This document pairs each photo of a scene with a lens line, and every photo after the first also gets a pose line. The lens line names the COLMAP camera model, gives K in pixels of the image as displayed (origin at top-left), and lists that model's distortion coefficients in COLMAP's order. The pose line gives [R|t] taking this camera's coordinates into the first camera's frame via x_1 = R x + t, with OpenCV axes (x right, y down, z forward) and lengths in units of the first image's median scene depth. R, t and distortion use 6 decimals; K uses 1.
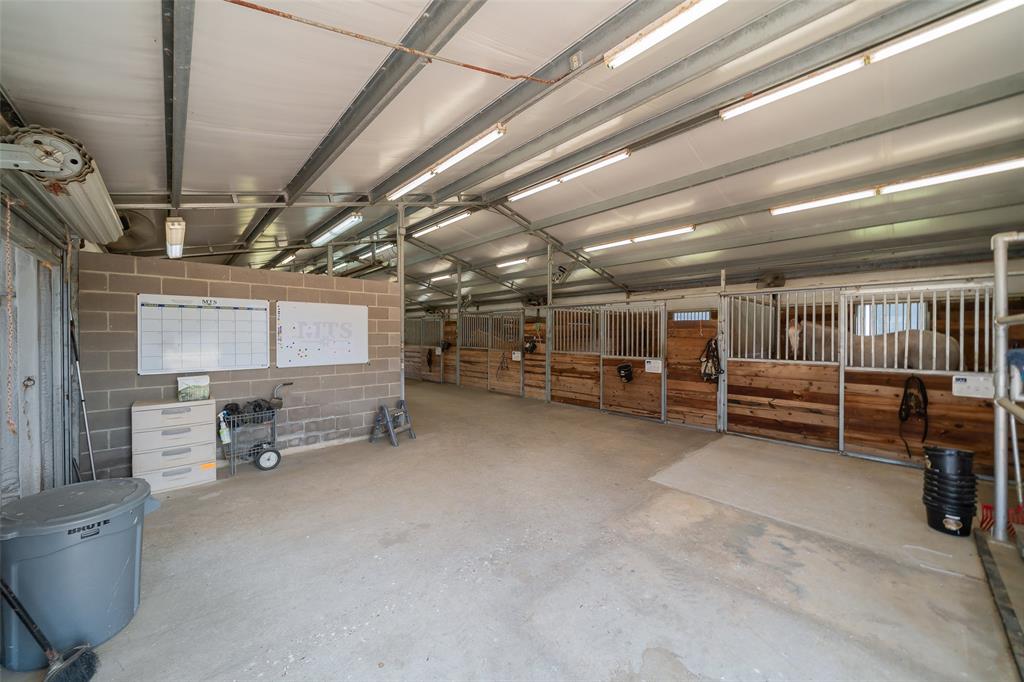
lens RADIAL K [[369.8, 0, 512.8], [0, 369.8, 338.3], [0, 0, 1]] dist [-0.000295, -0.000014]
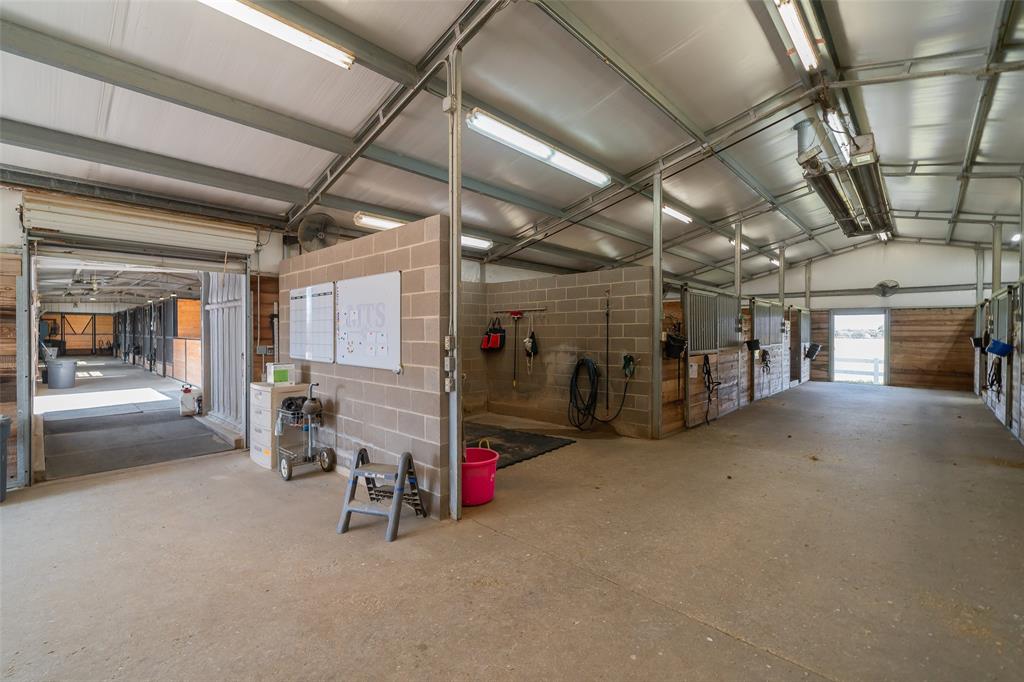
lens RADIAL K [[436.5, 0, 511.0], [0, 436.5, 334.2], [0, 0, 1]] dist [-0.000166, -0.000257]
pose [[0.062077, 0.005447, -0.998056, 0.303312], [-0.011940, 0.999918, 0.004714, 0.005499], [0.998000, 0.011624, 0.062137, 1.156162]]
